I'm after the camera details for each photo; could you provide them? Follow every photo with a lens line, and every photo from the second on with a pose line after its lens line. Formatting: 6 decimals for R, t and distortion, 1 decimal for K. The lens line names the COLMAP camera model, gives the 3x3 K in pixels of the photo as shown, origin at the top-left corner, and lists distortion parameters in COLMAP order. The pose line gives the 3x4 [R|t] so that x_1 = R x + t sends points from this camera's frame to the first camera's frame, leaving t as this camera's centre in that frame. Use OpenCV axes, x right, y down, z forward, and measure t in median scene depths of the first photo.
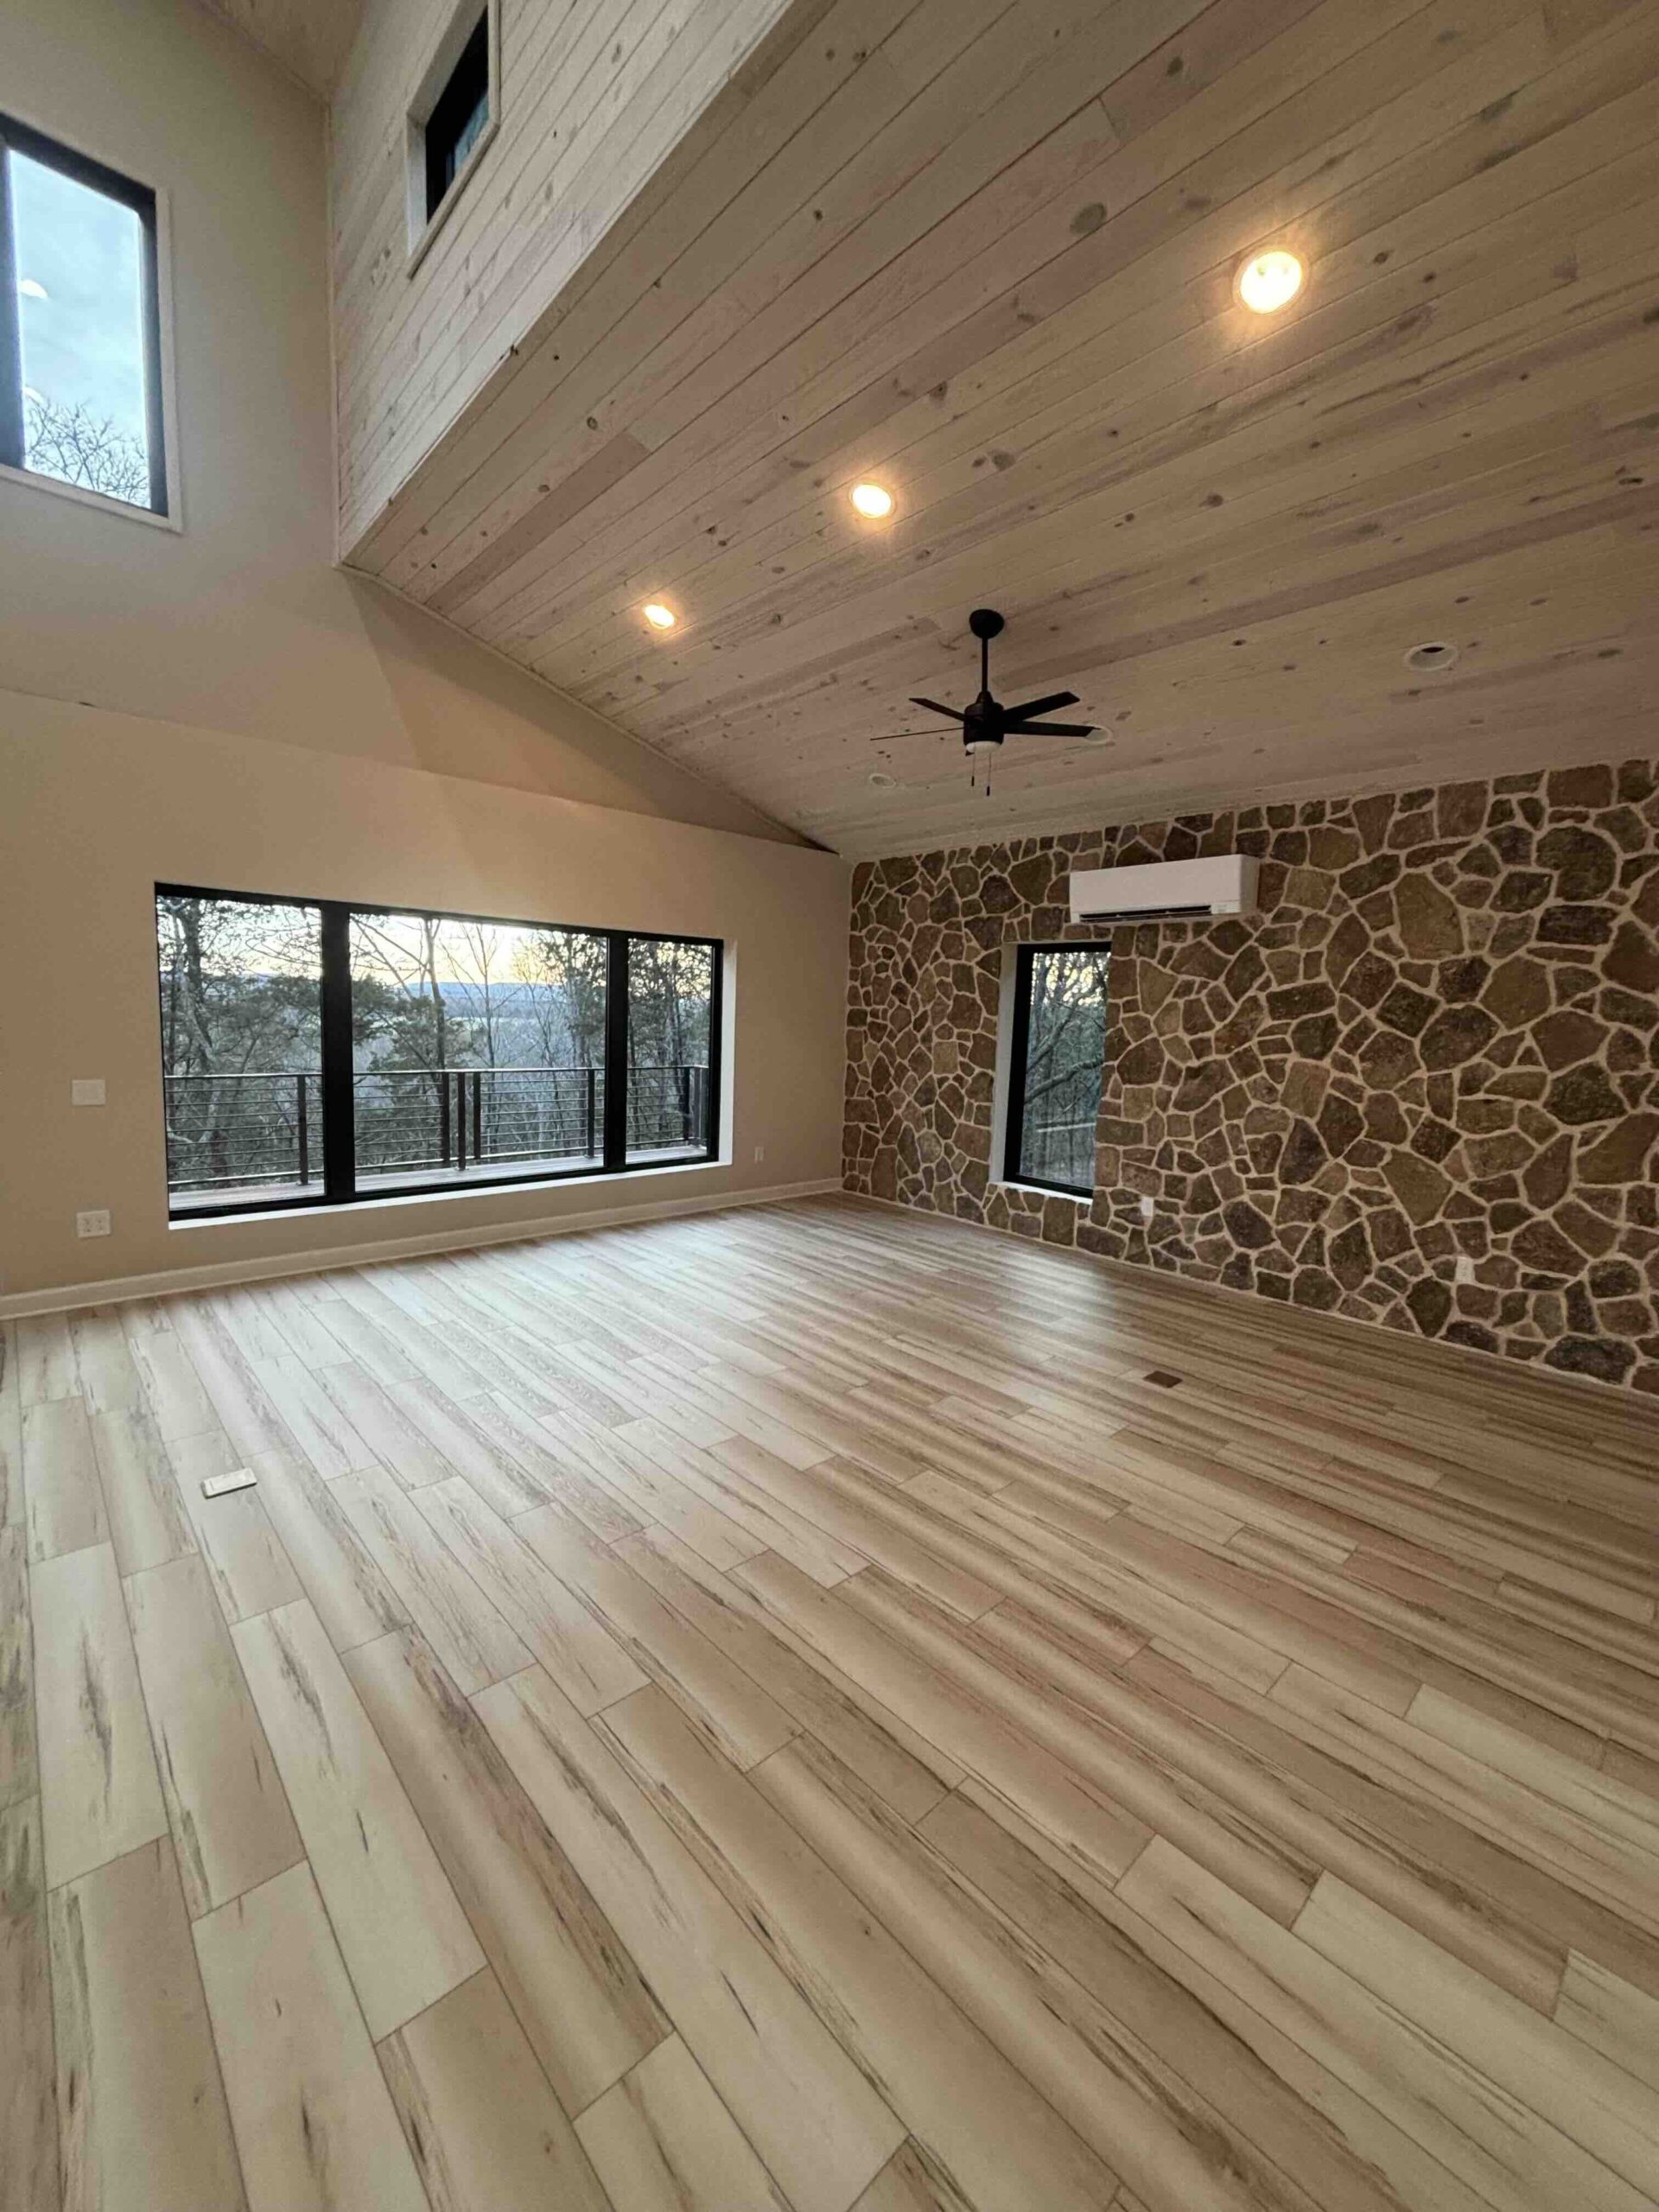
lens RADIAL K [[882.0, 0, 831.4], [0, 882.0, 1107.9], [0, 0, 1]] dist [-0.000216, -0.001666]
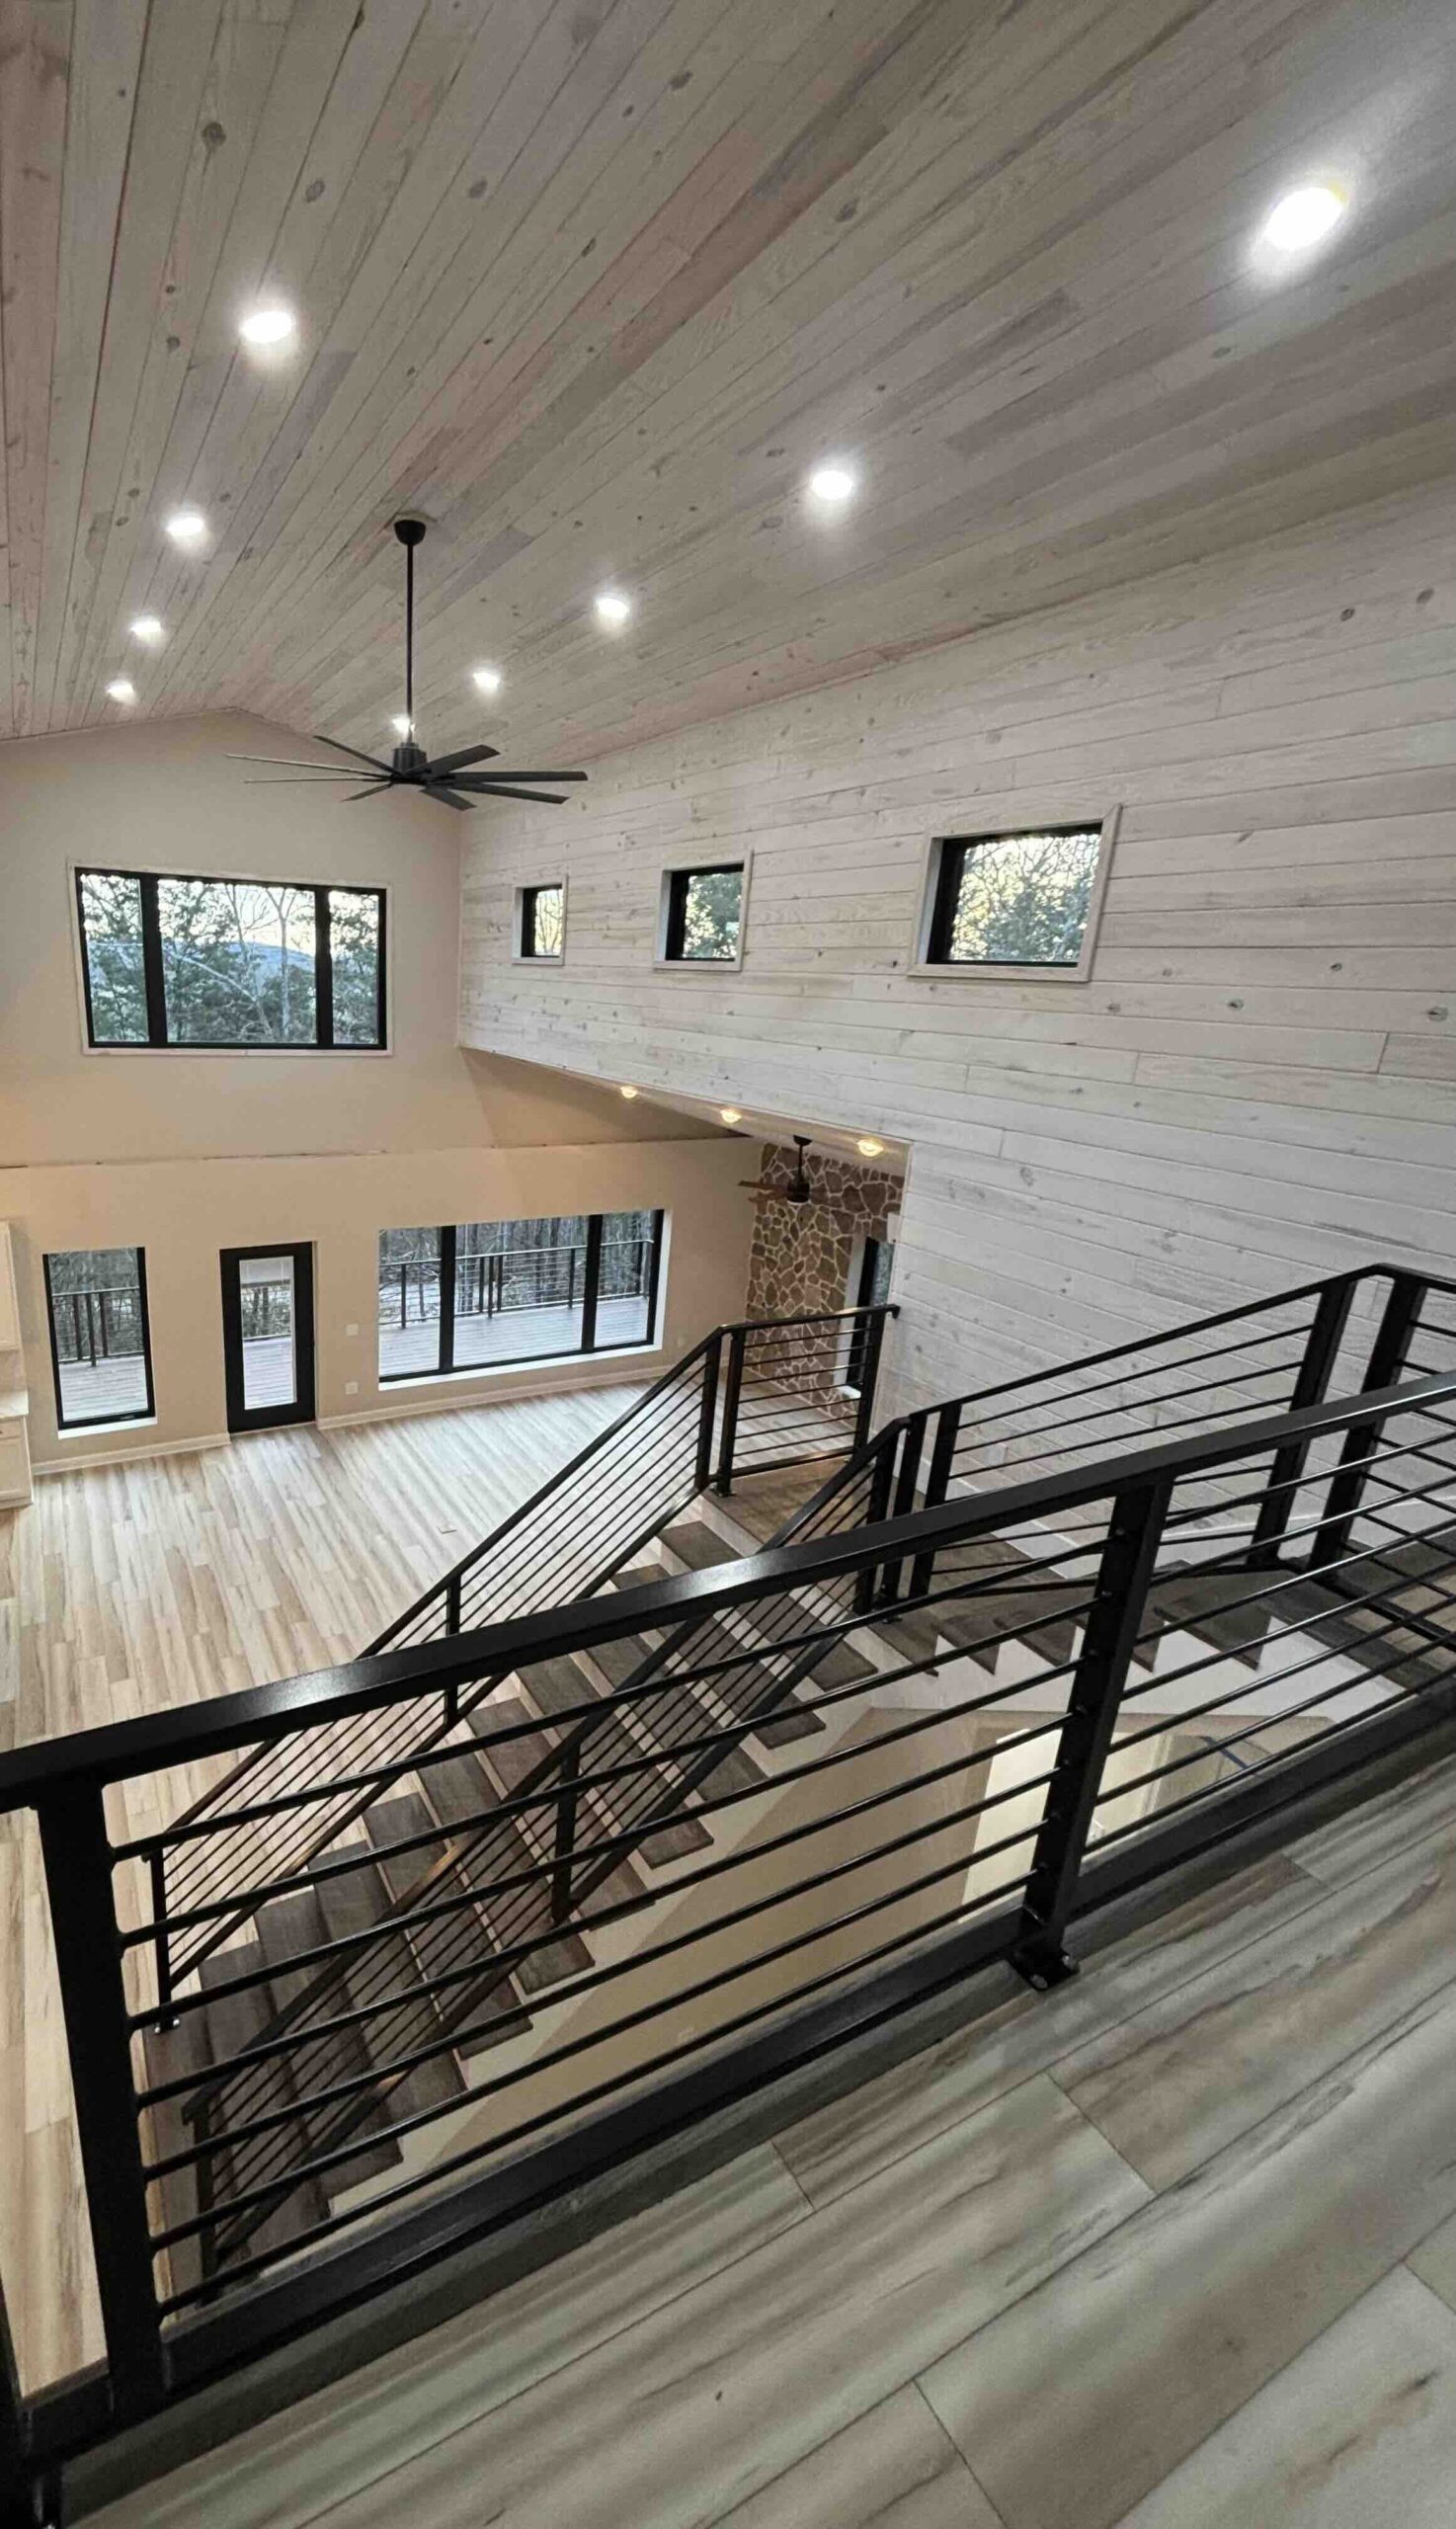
lens RADIAL K [[996.5, 0, 495.2], [0, 996.5, 1262.7], [0, 0, 1]] dist [-0.000005, -0.000061]
pose [[0.949061, 0.082521, -0.304096, 0.167985], [-0.032334, 0.985508, 0.166520, -0.485137], [0.313430, -0.148205, 0.937975, -0.929147]]
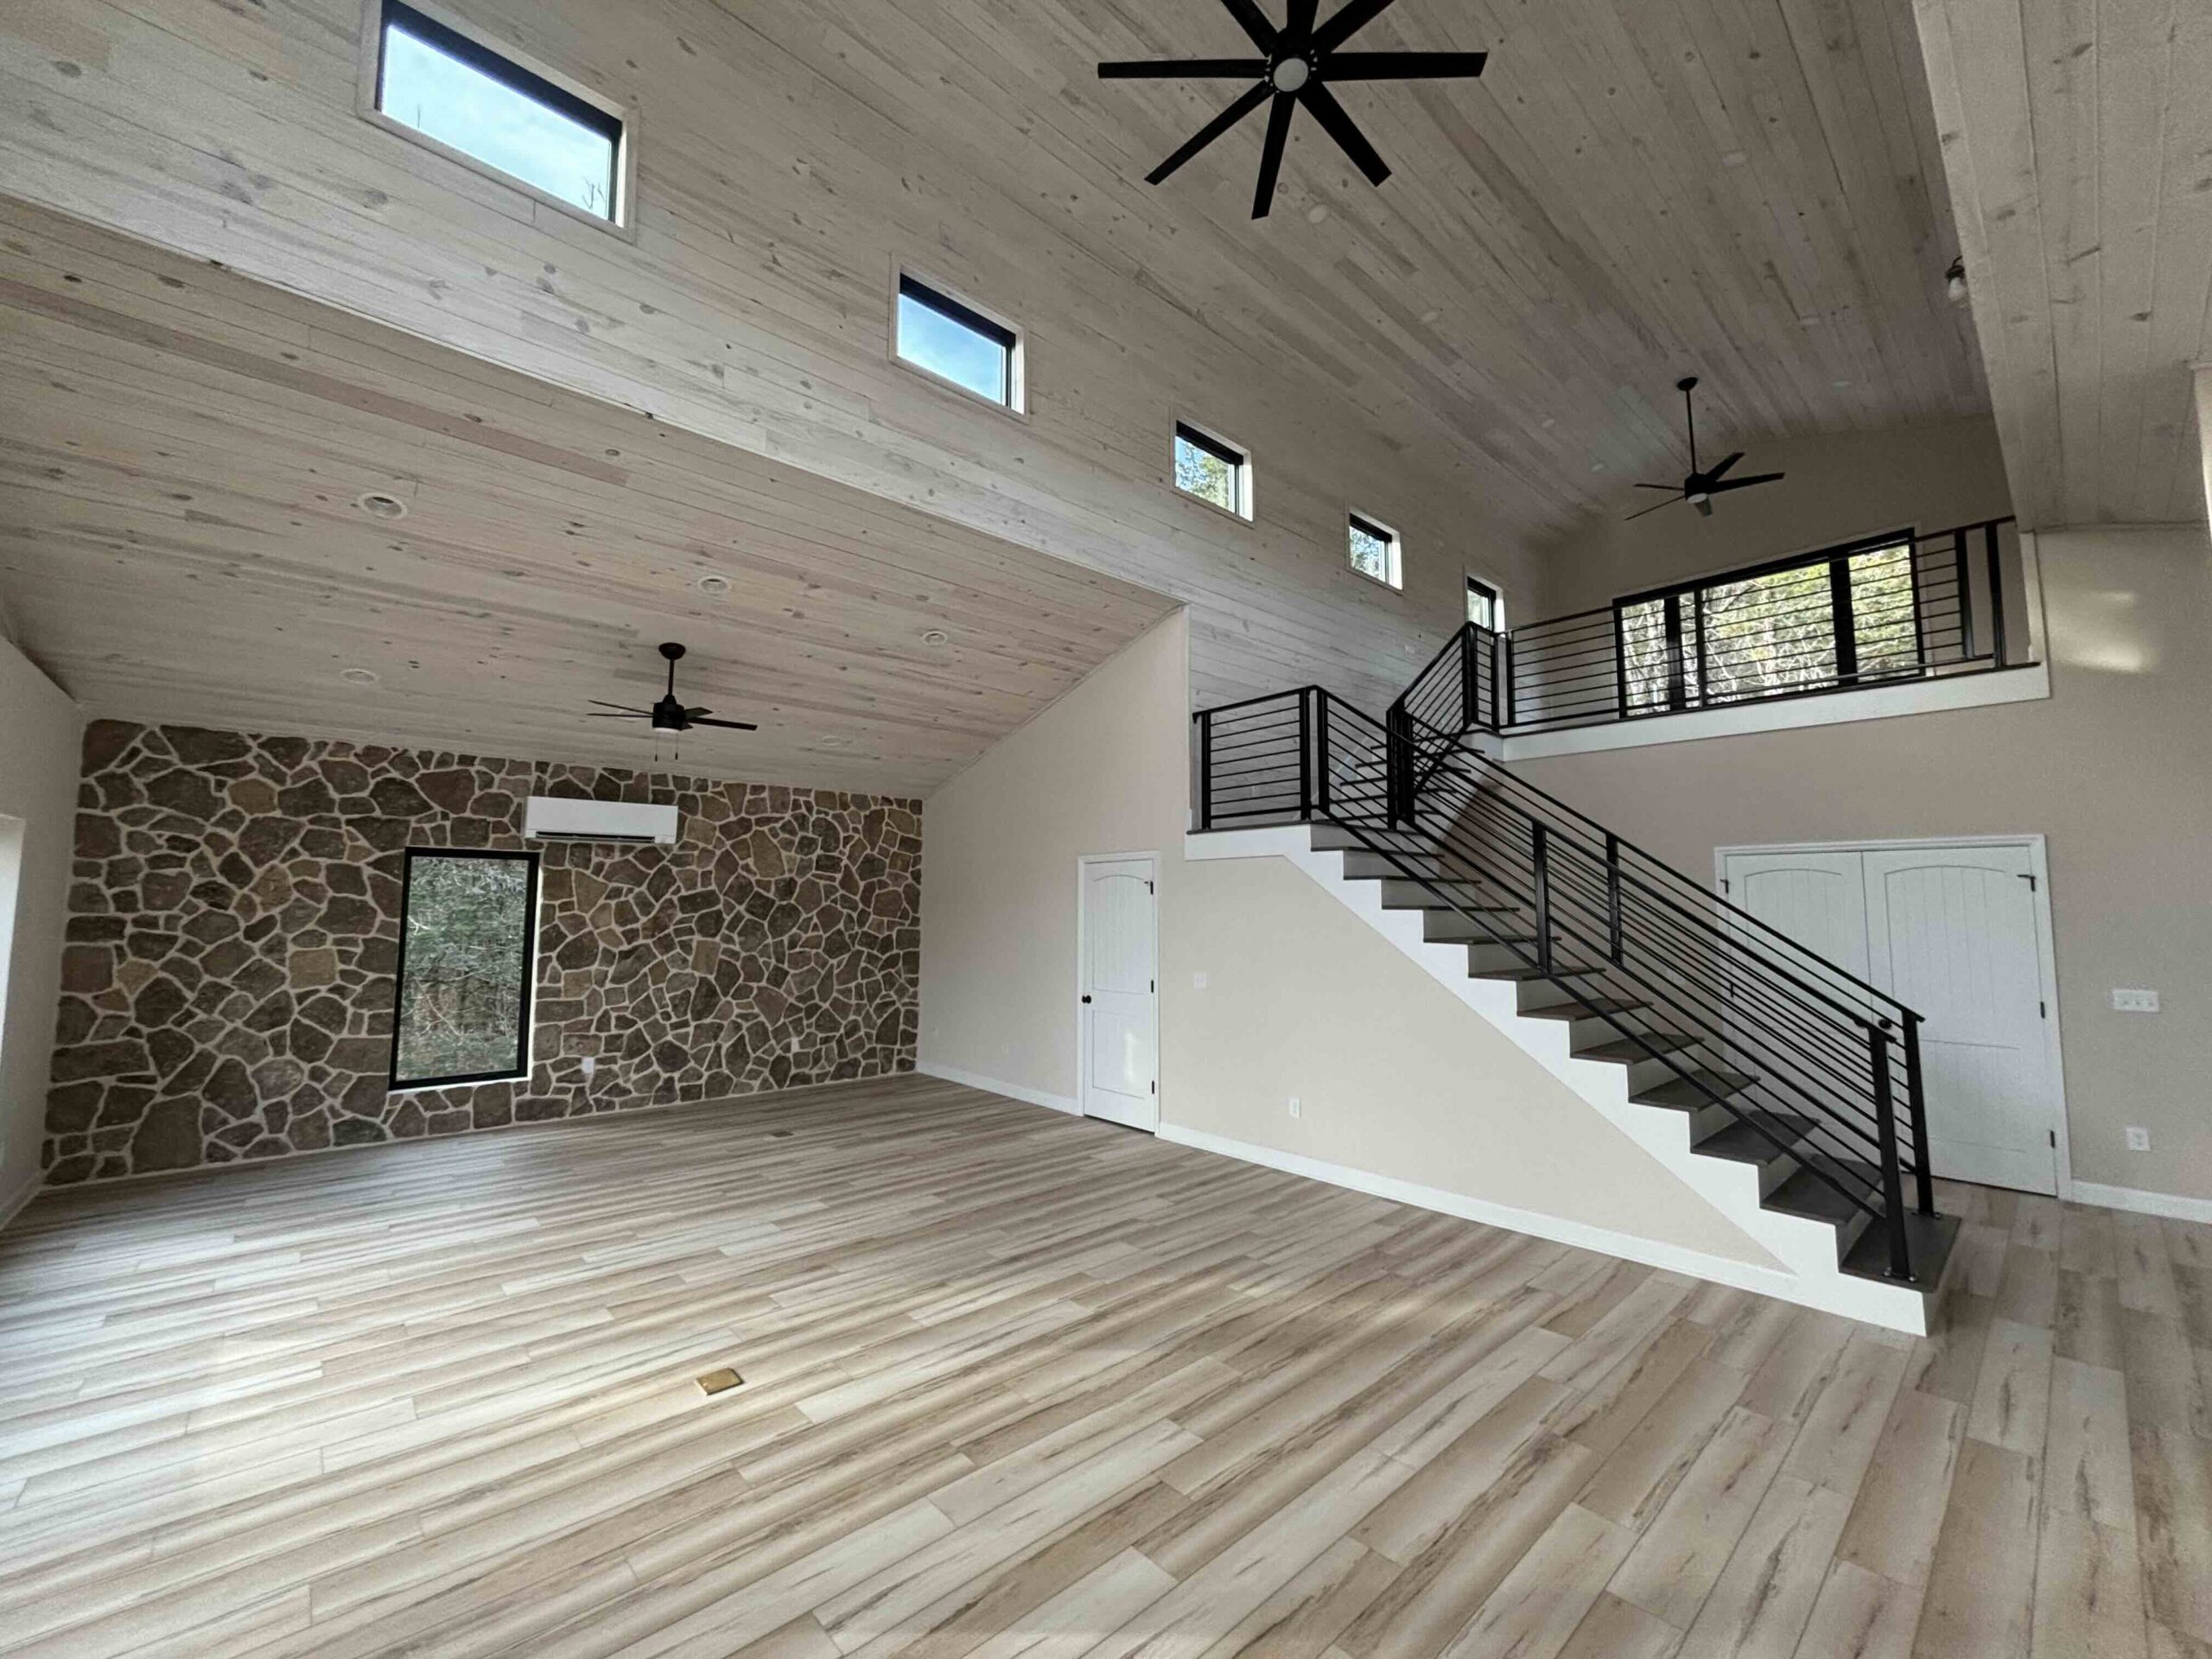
lens RADIAL K [[882.0, 0, 1112.1], [0, 882.0, 831.2], [0, 0, 1]] dist [-0.000216, -0.001666]
pose [[0.007426, 0.055957, 0.998406, -0.985582], [0.111446, 0.992167, -0.056436, -0.070298], [-0.993743, 0.111687, 0.001132, 0.243855]]
